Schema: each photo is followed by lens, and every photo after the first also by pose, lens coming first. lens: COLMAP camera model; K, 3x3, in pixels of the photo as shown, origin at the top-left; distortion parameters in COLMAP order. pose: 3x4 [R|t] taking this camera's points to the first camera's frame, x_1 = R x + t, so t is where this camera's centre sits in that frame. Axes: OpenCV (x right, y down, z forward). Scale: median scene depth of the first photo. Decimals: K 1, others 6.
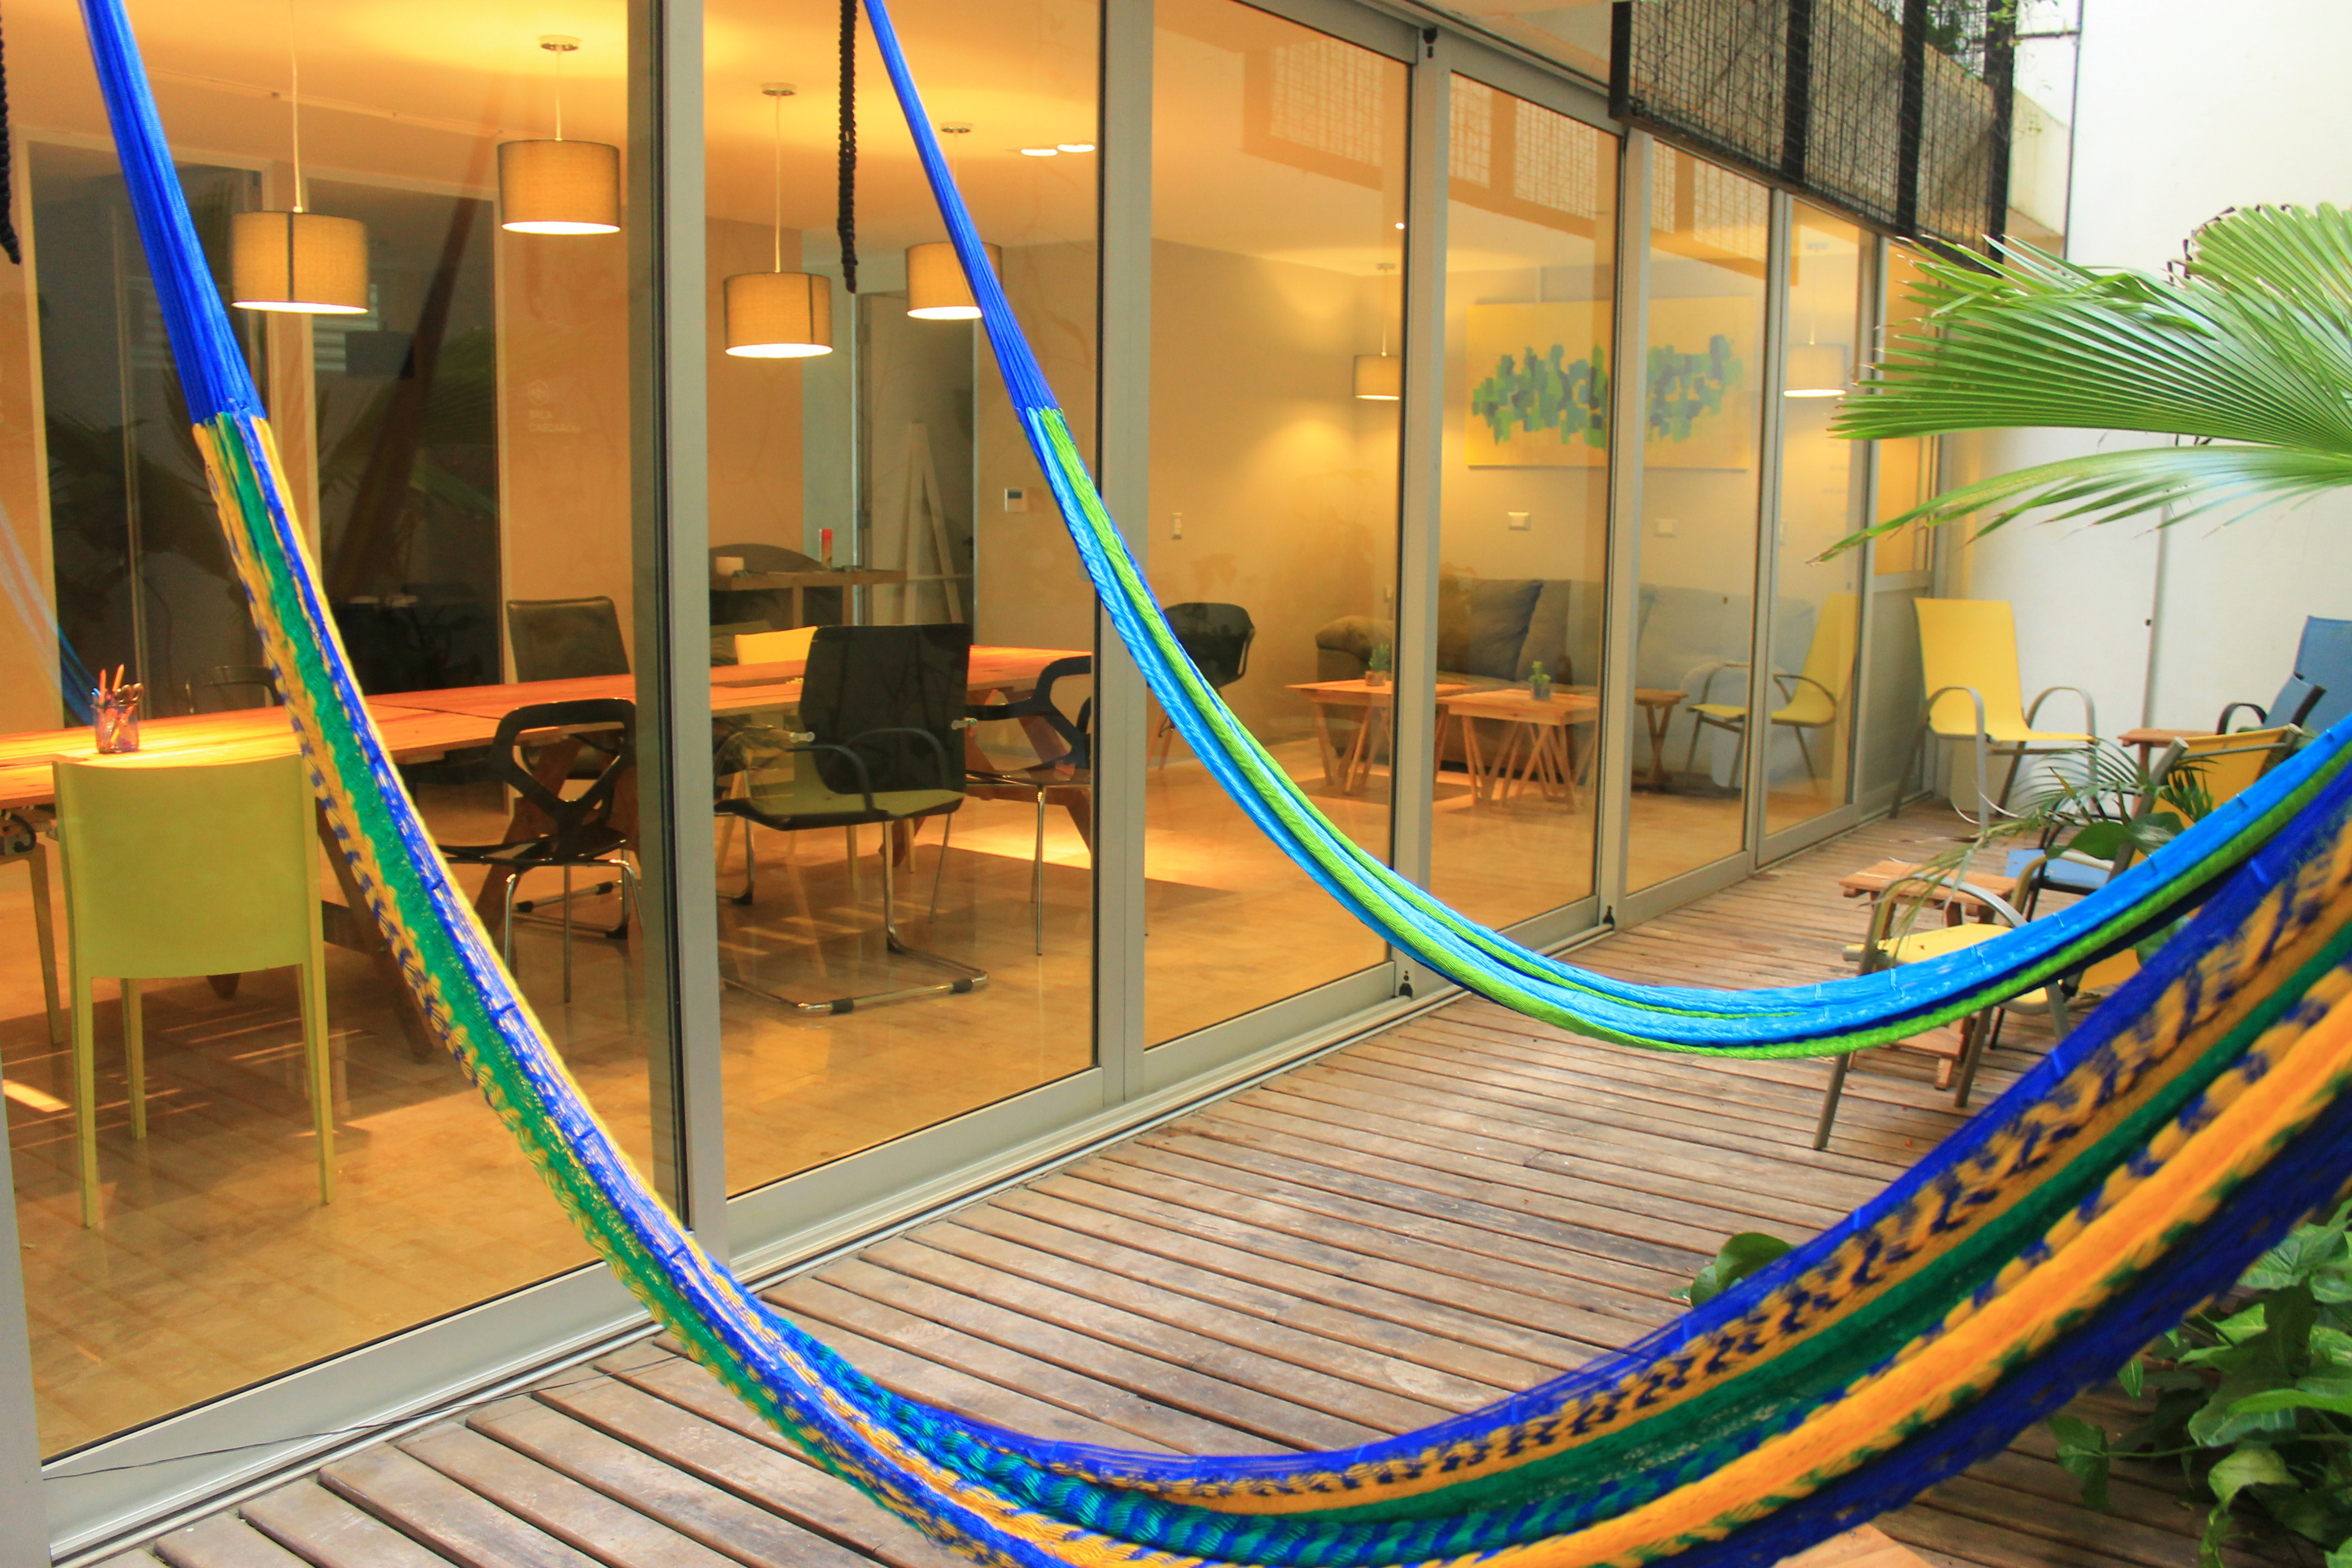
lens RADIAL K [[1971.6, 0, 1176.0], [0, 1971.6, 784.0], [0, 0, 1]] dist [-0.005322, -0.002054]
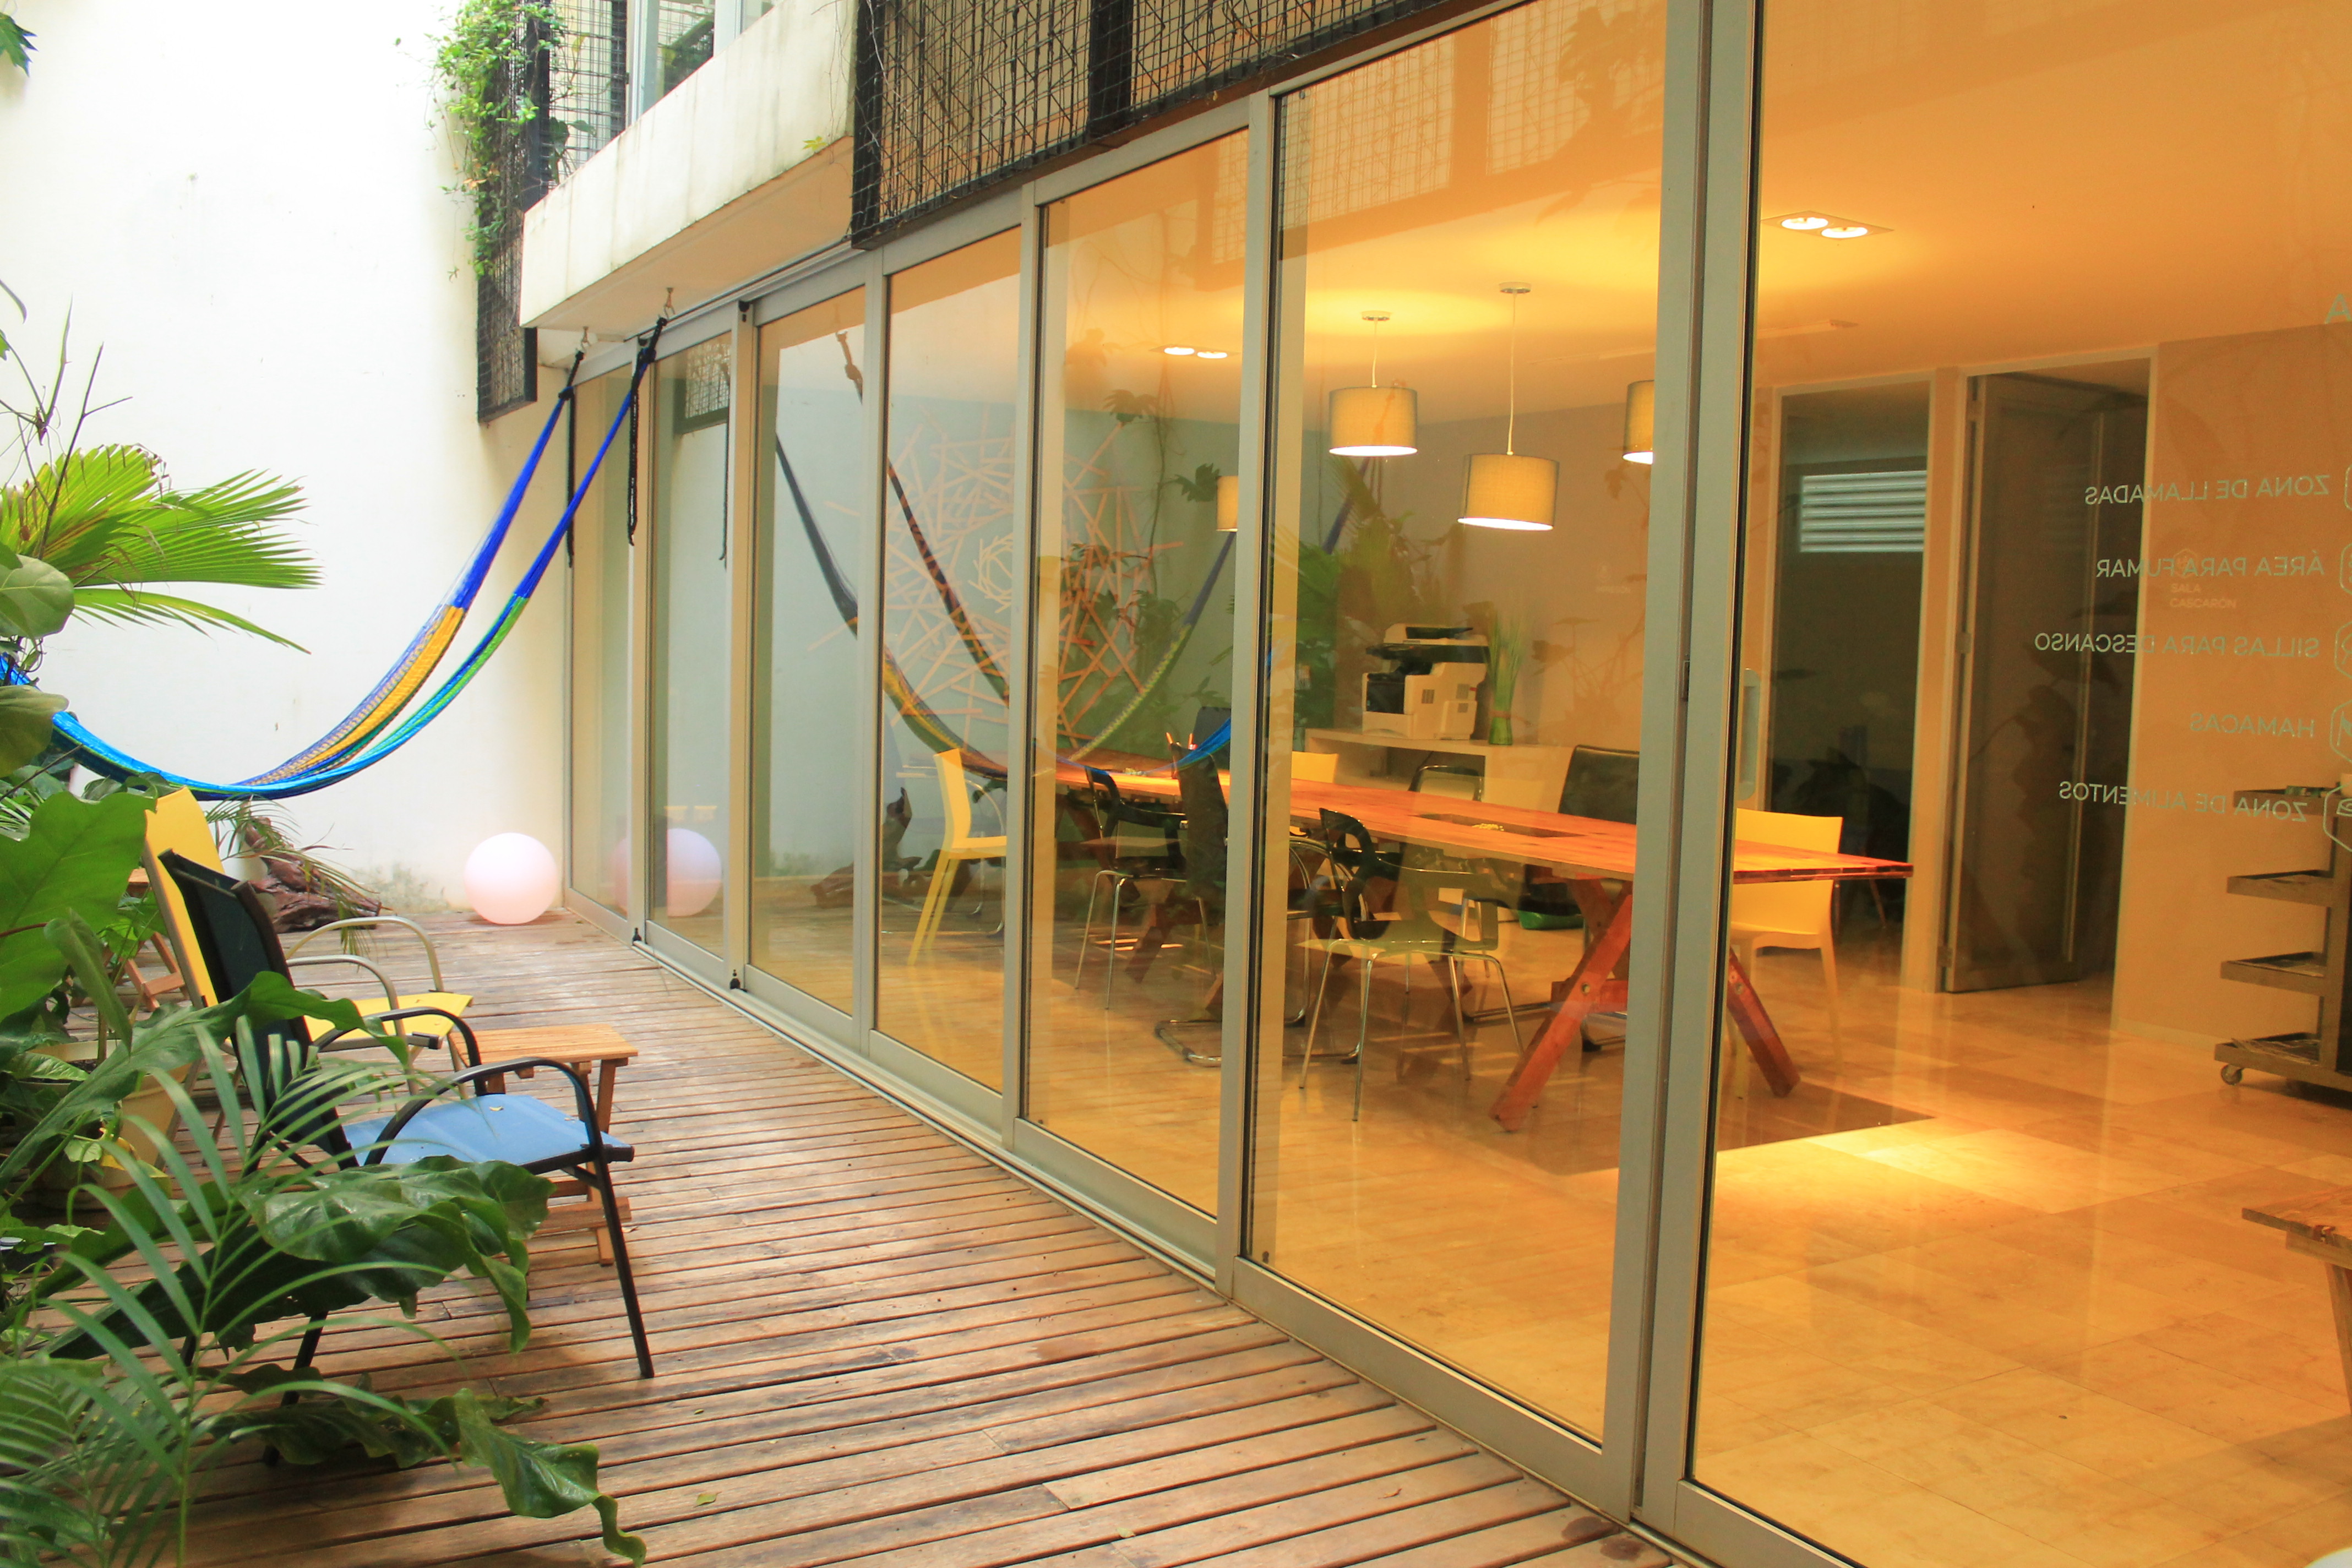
lens RADIAL K [[1971.6, 0, 1176.0], [0, 1971.6, 784.0], [0, 0, 1]] dist [-0.005322, -0.002054]
pose [[-0.408967, 0.050706, -0.911139, 0.889979], [-0.175082, 0.975546, 0.132877, -0.193493], [0.895596, 0.213866, -0.390089, 1.314238]]
